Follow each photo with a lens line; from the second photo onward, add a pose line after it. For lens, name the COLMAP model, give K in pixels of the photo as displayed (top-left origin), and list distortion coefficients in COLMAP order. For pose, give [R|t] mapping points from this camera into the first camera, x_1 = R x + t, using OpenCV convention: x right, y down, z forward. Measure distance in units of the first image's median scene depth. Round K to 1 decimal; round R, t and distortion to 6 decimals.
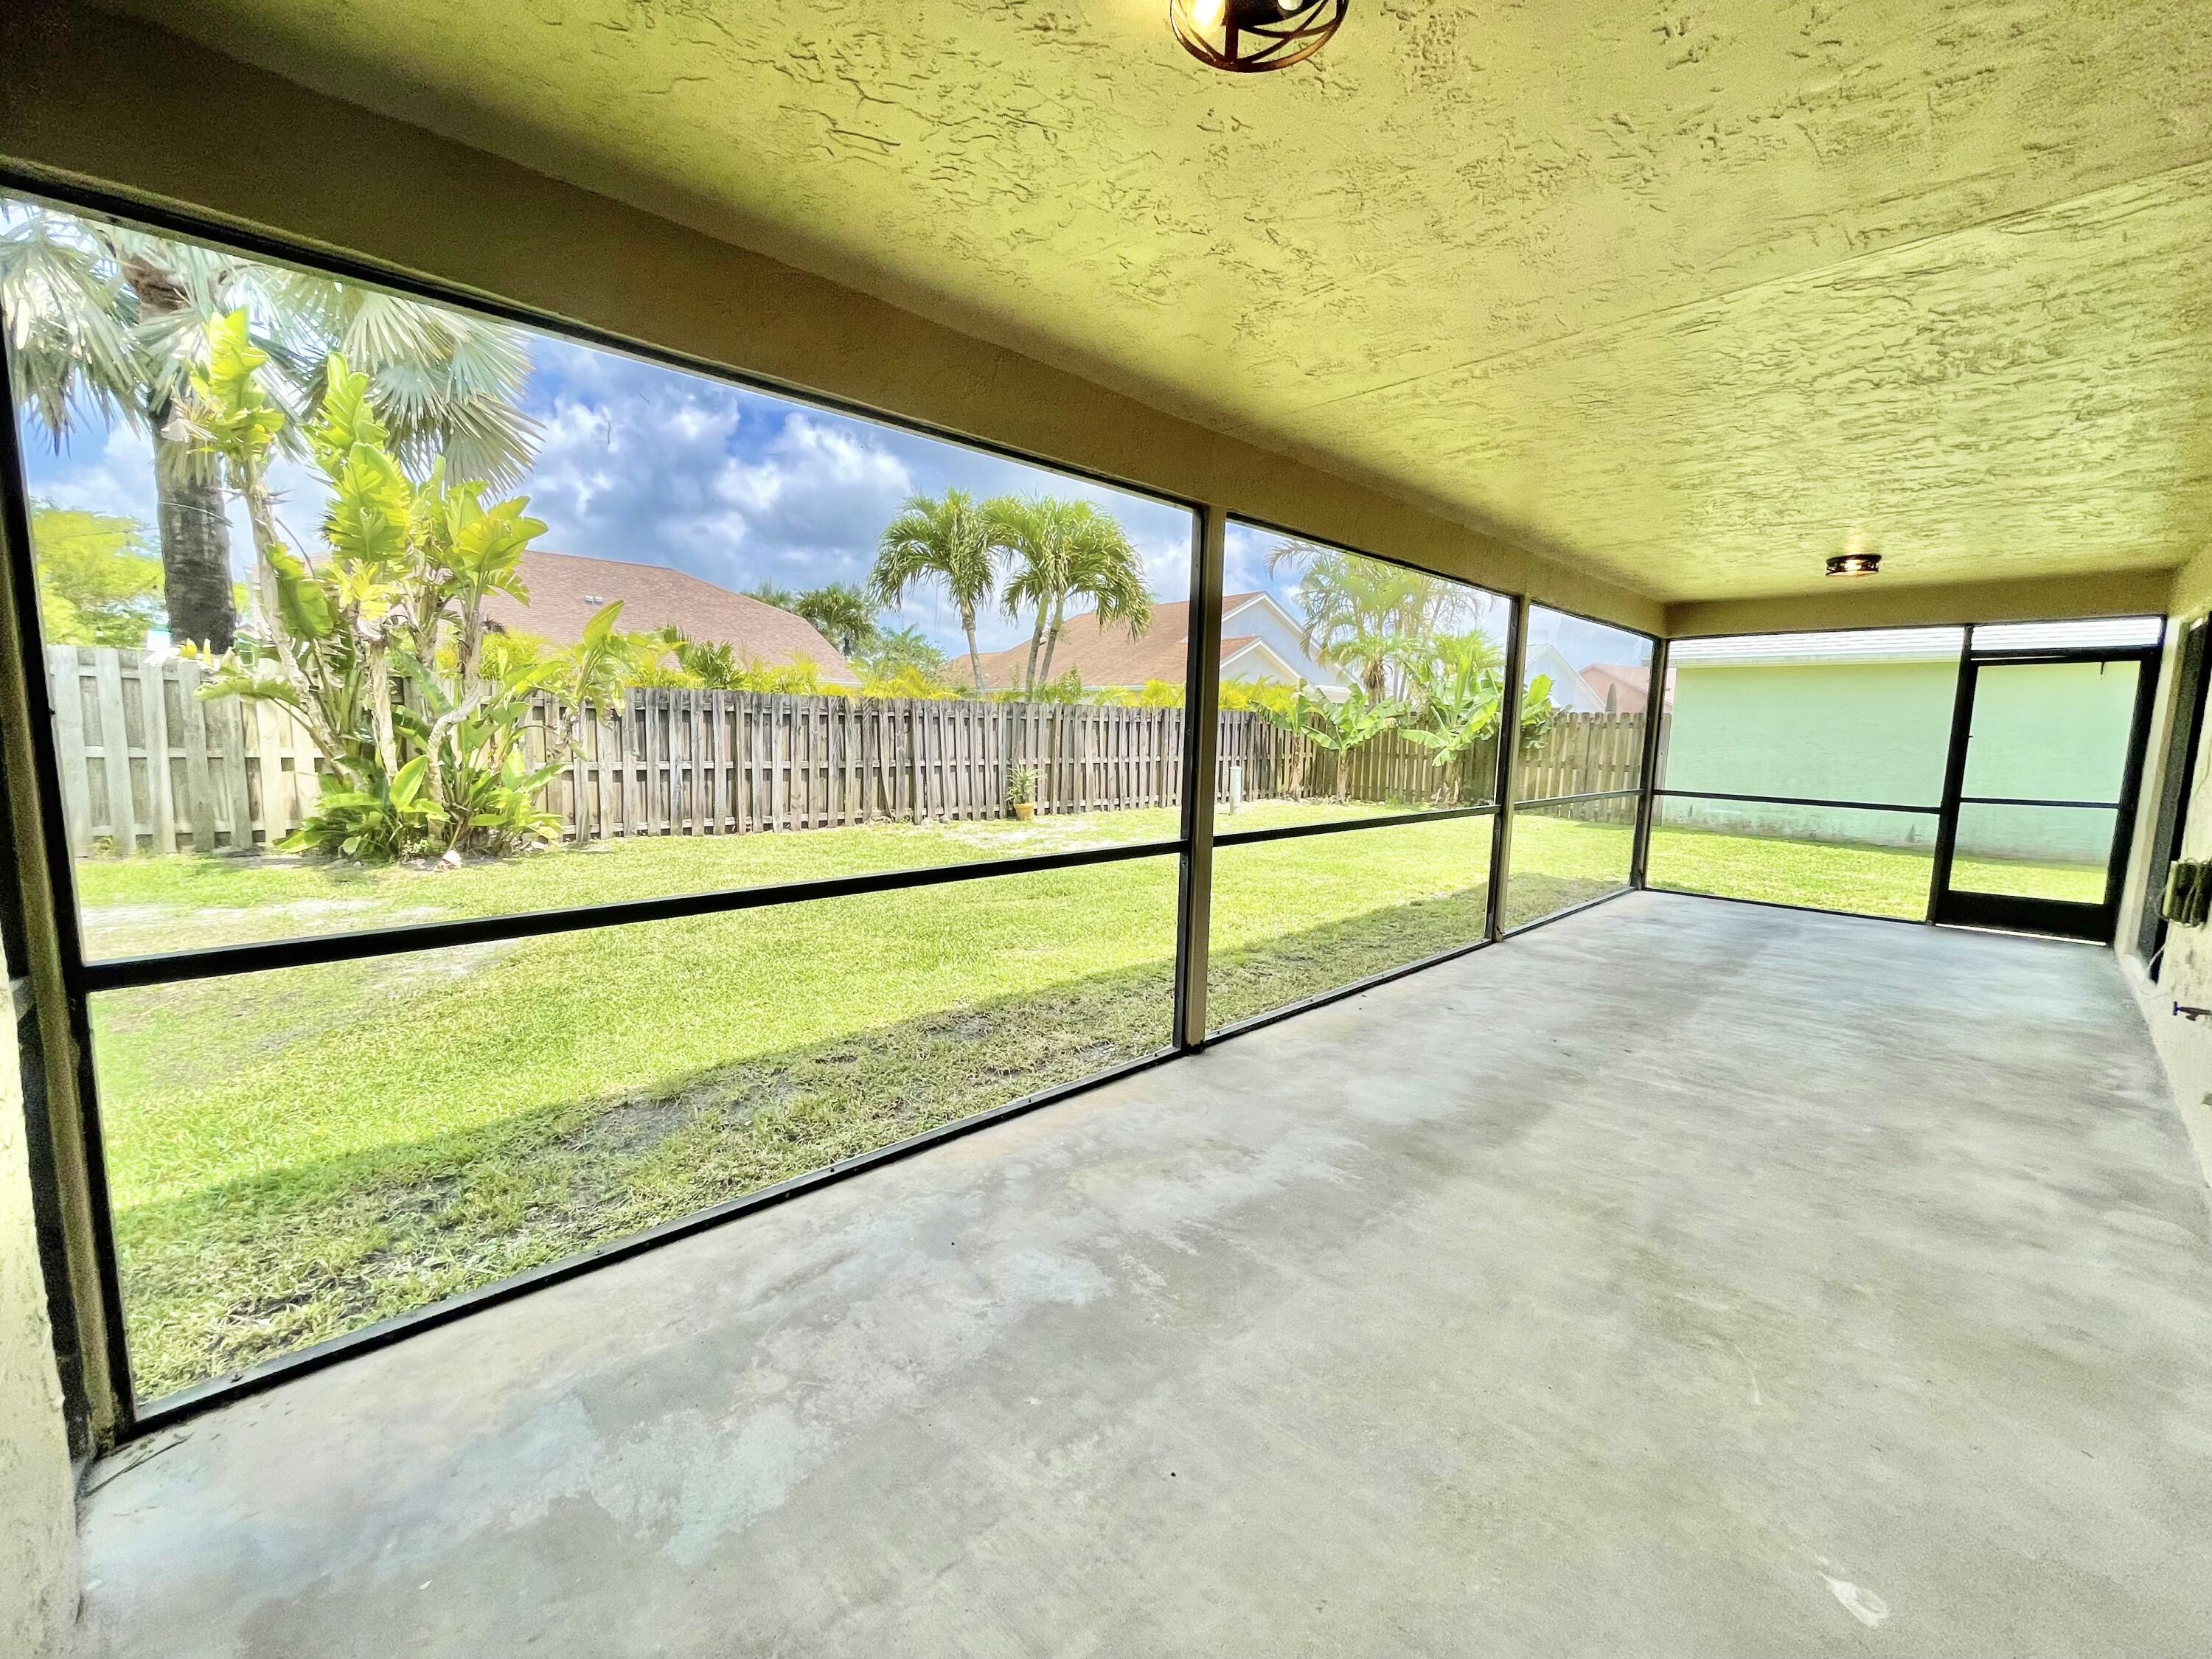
lens RADIAL K [[890.6, 0, 1108.7], [0, 890.6, 831.7], [0, 0, 1]] dist [-0.002979, -0.000010]
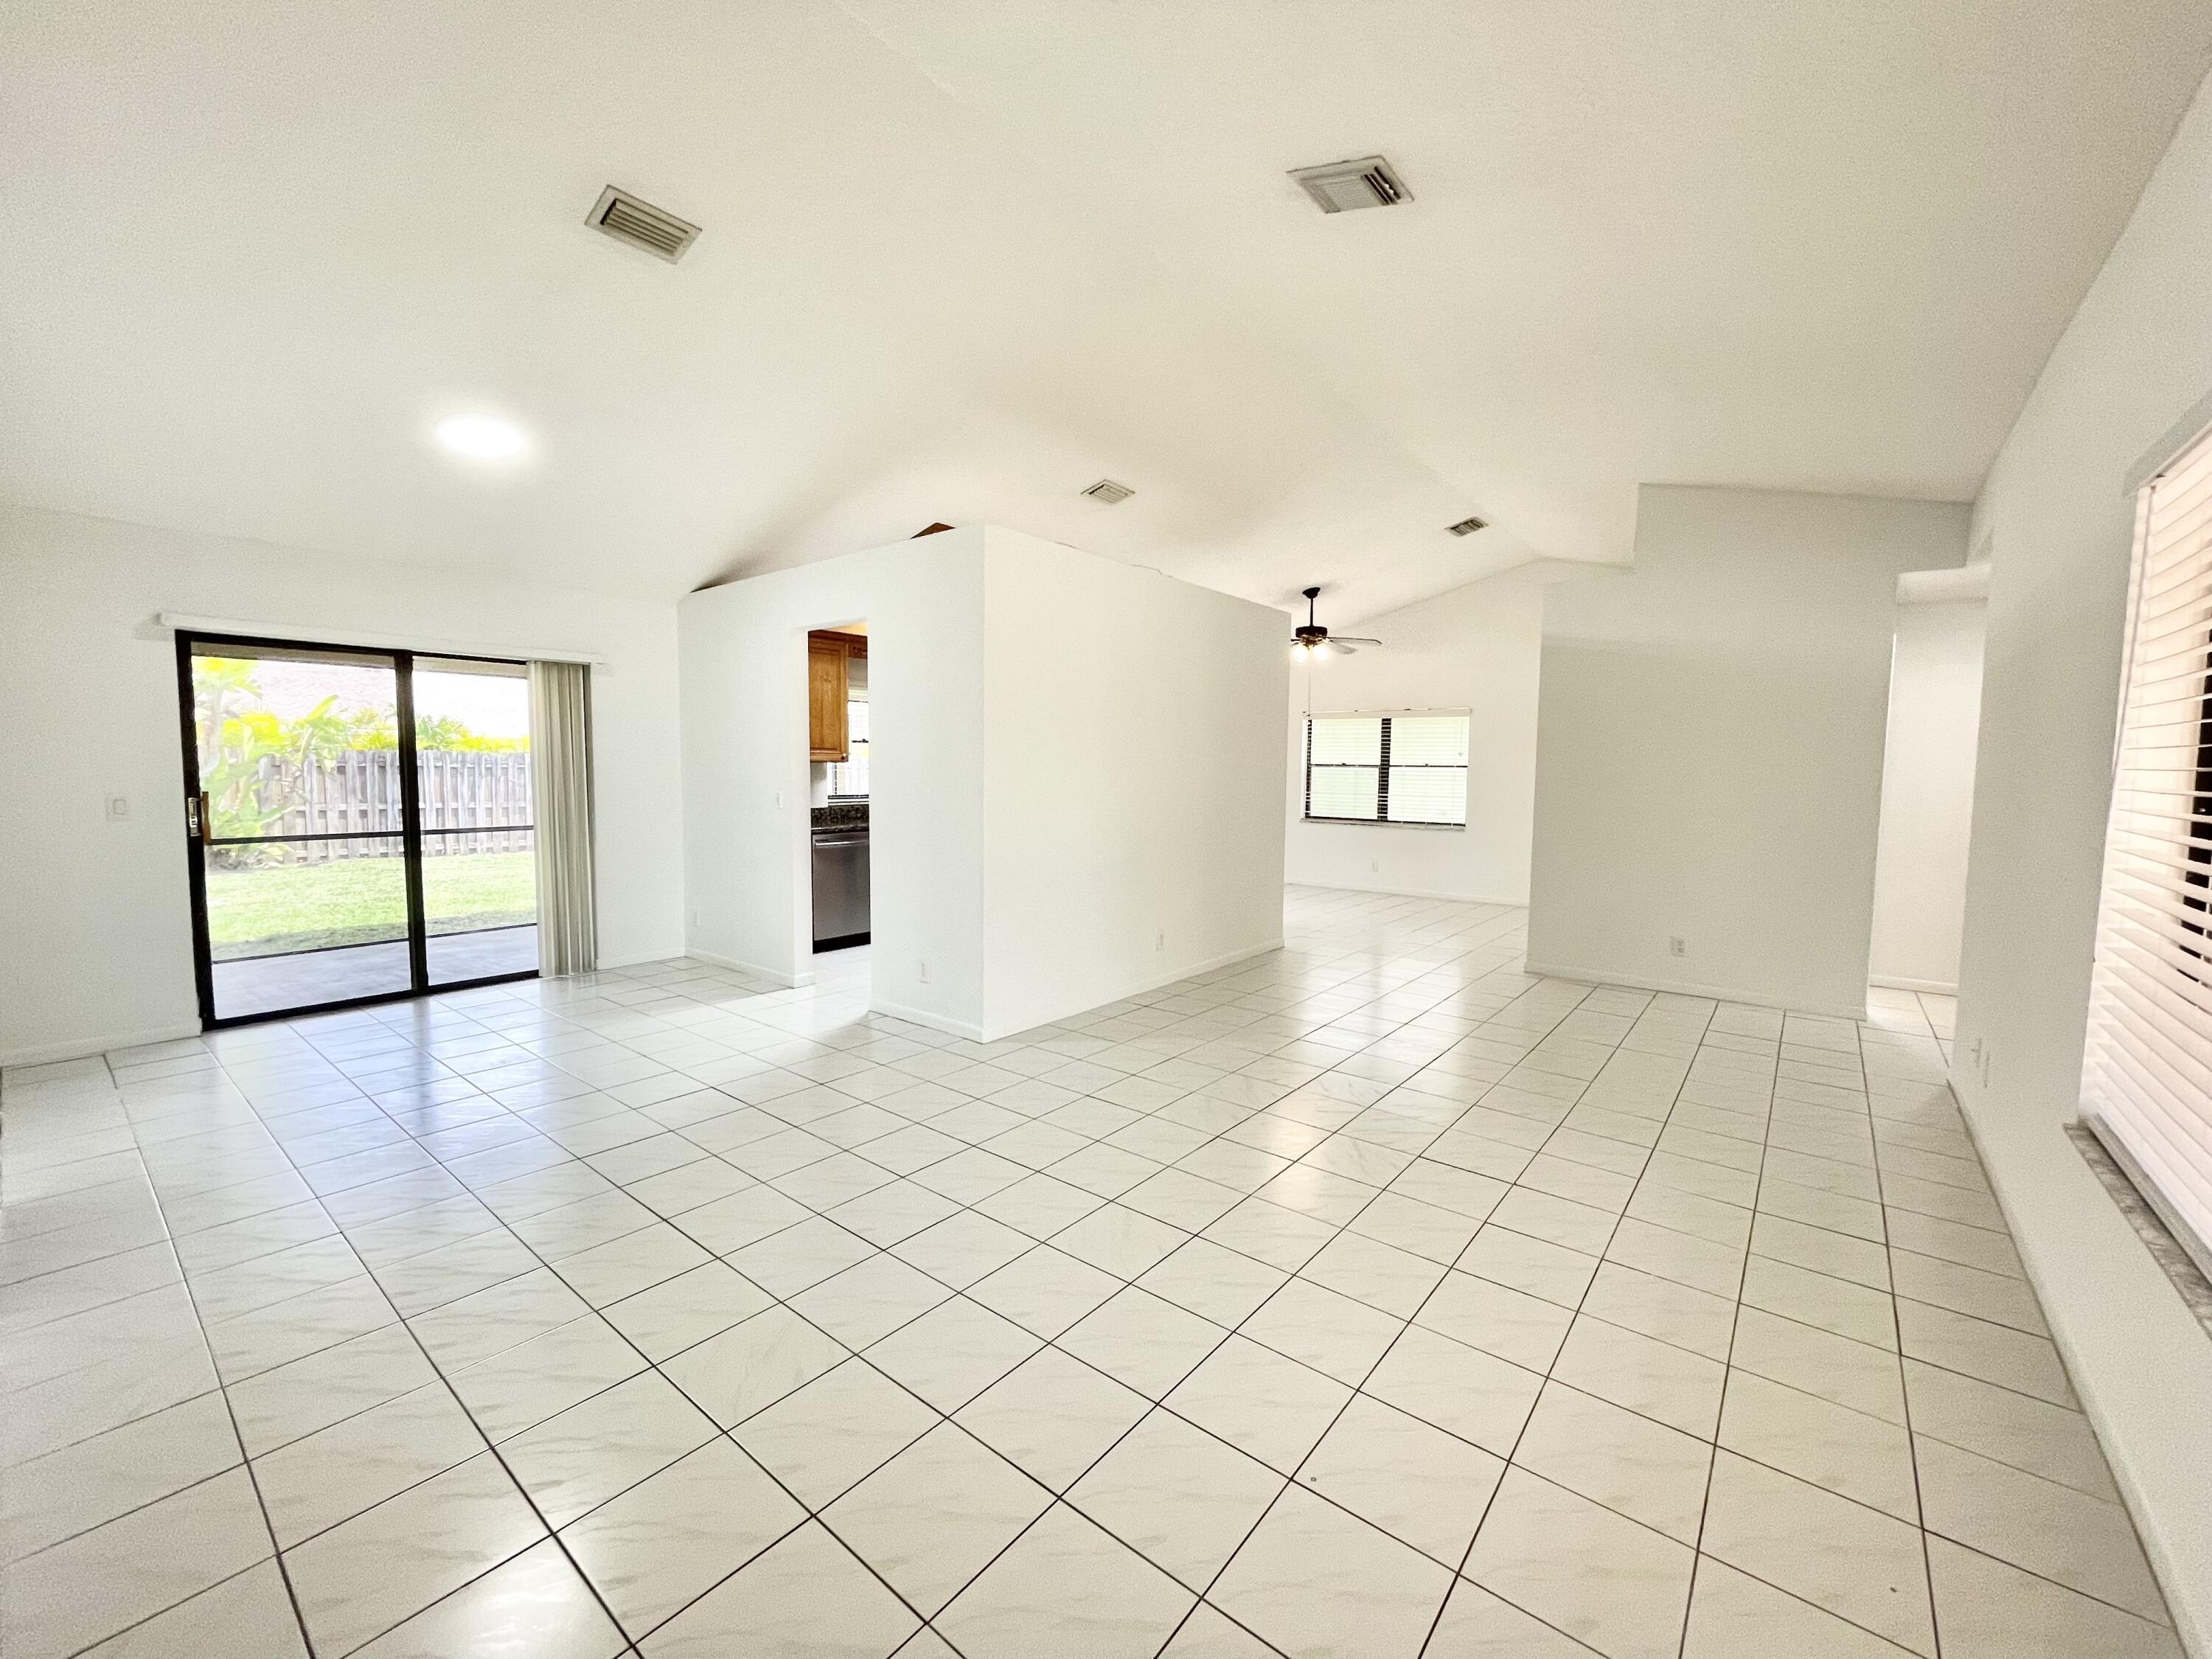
lens RADIAL K [[890.6, 0, 1108.7], [0, 890.6, 831.7], [0, 0, 1]] dist [-0.002979, -0.000010]
pose [[0.991493, -0.026039, 0.127528, 0.462387], [0.031984, 0.998484, -0.044793, 0.065604], [-0.126168, 0.048491, 0.990823, -0.528656]]
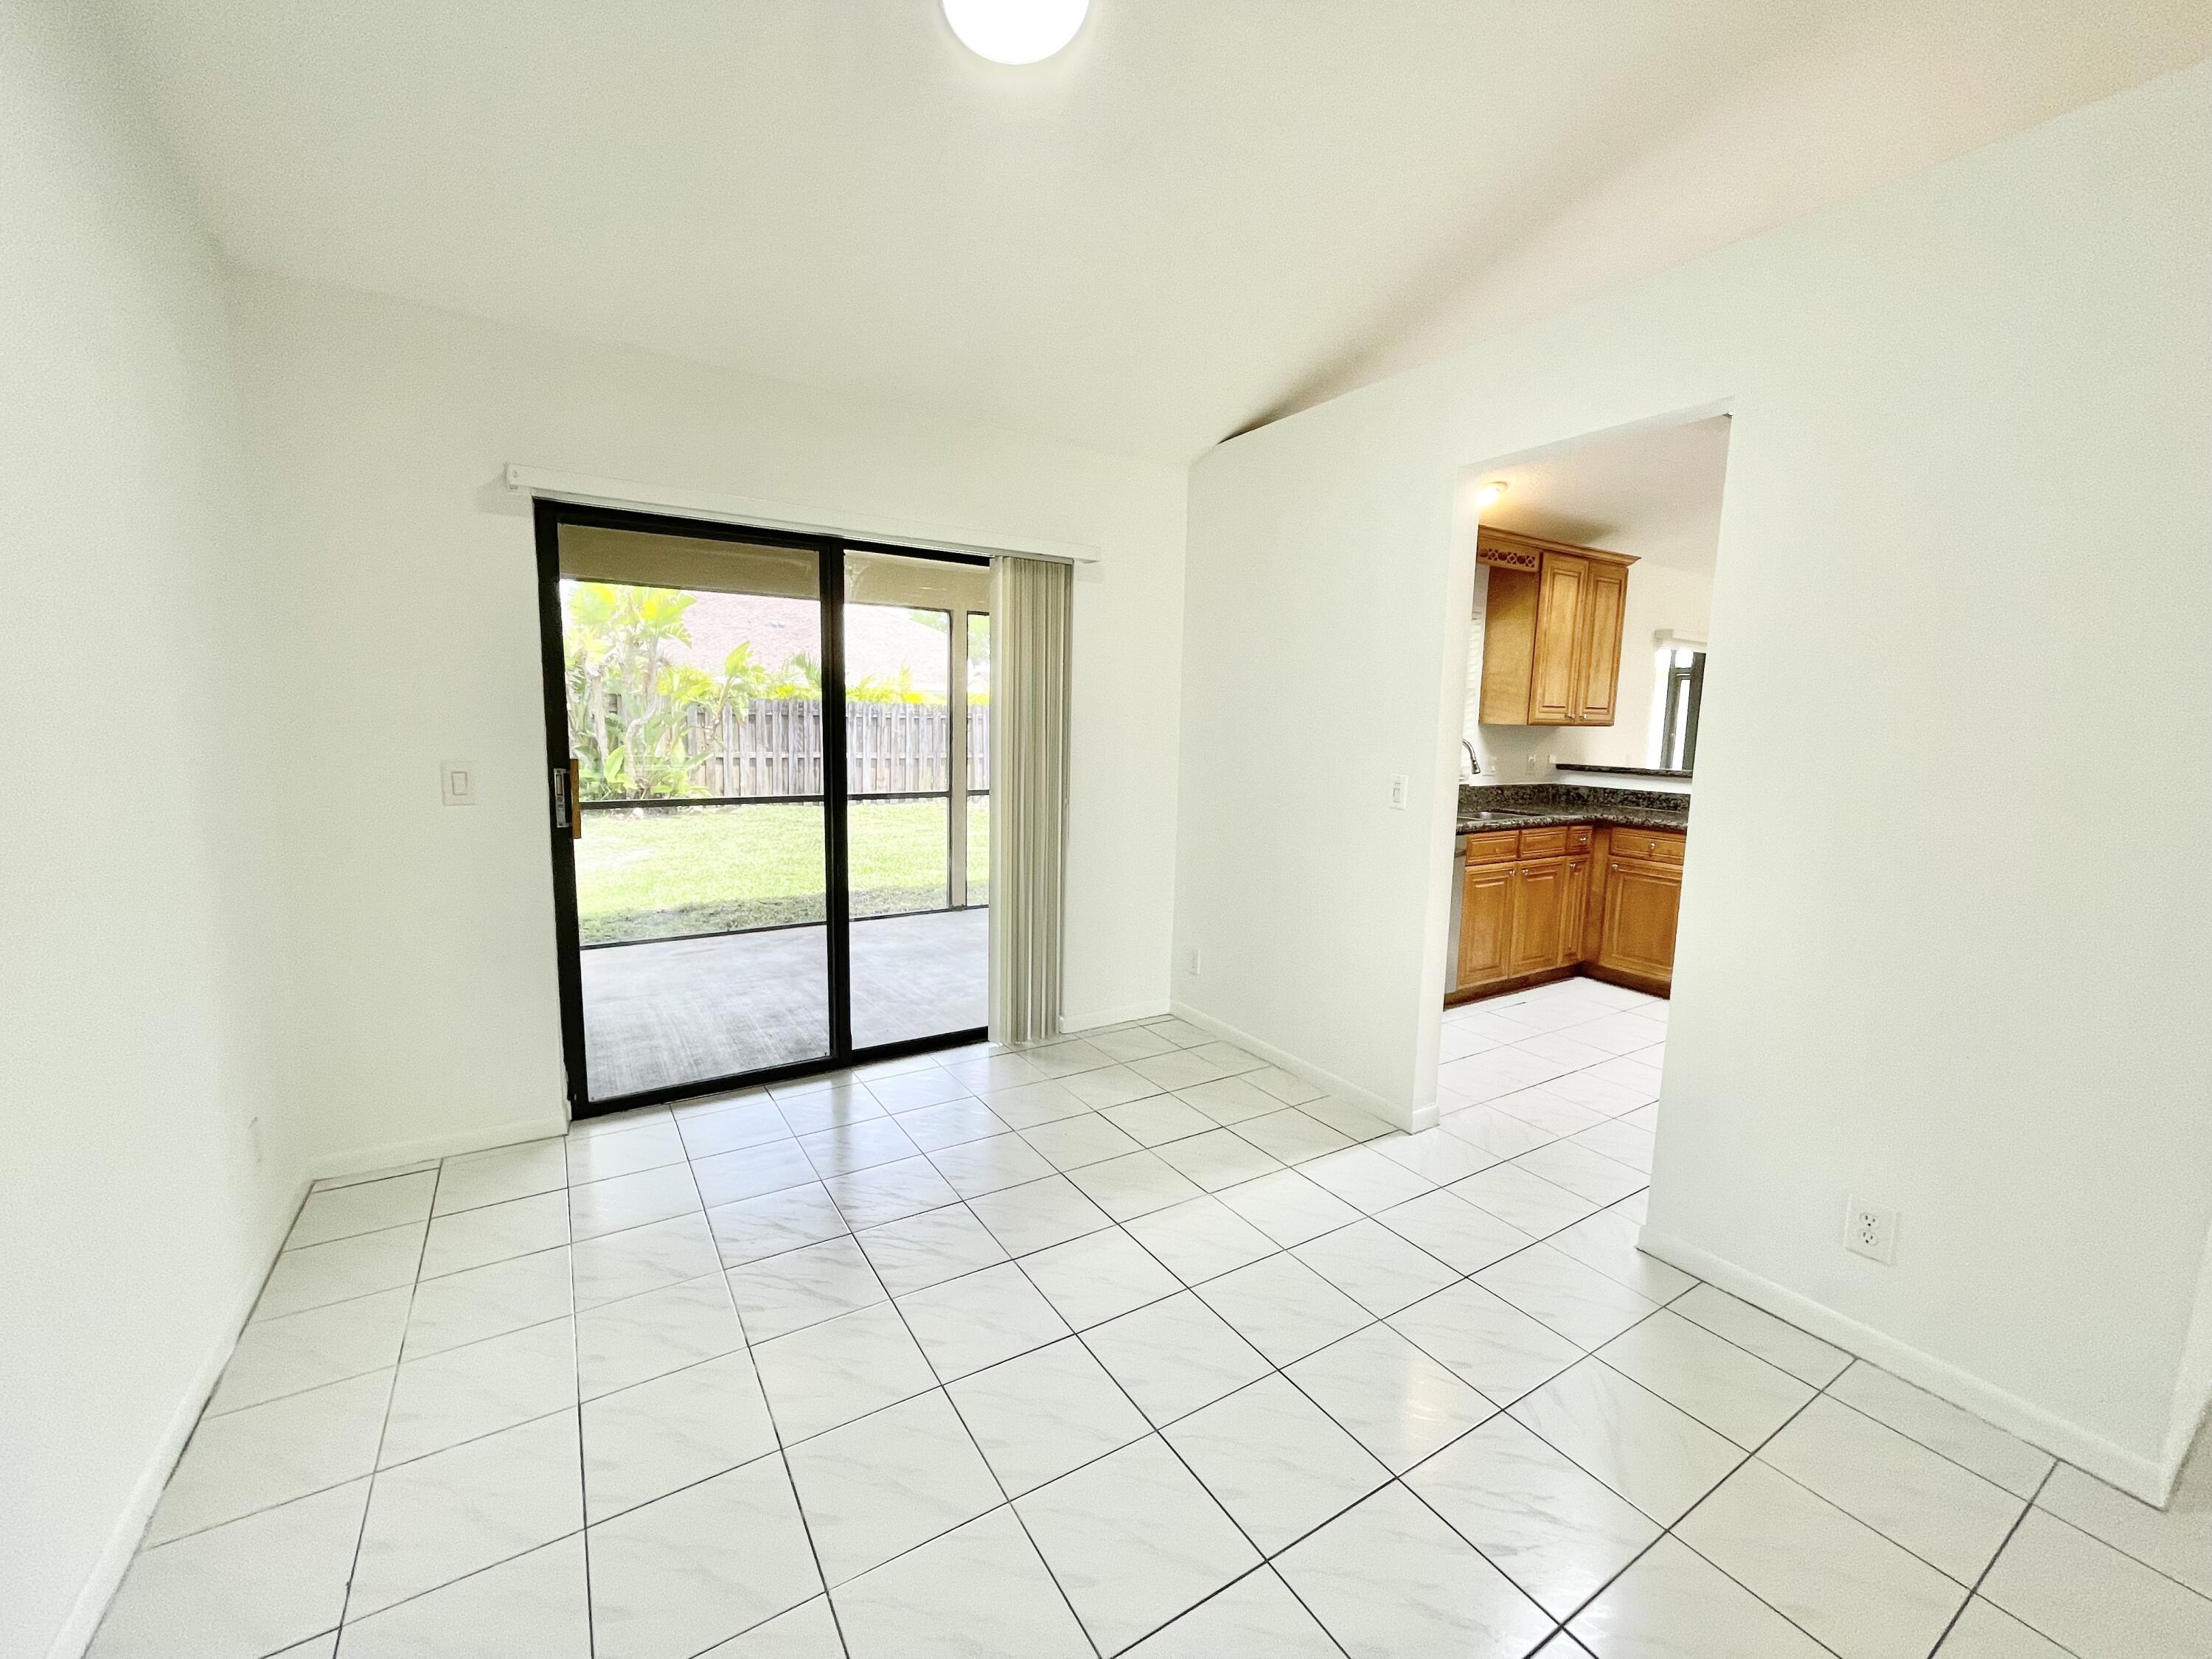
lens RADIAL K [[890.6, 0, 1108.7], [0, 890.6, 831.7], [0, 0, 1]] dist [-0.002979, -0.000010]
pose [[0.979149, 0.023101, -0.201826, 0.297930], [-0.022597, 0.999733, 0.004799, 0.029418], [0.201883, -0.000138, 0.979410, -0.278382]]
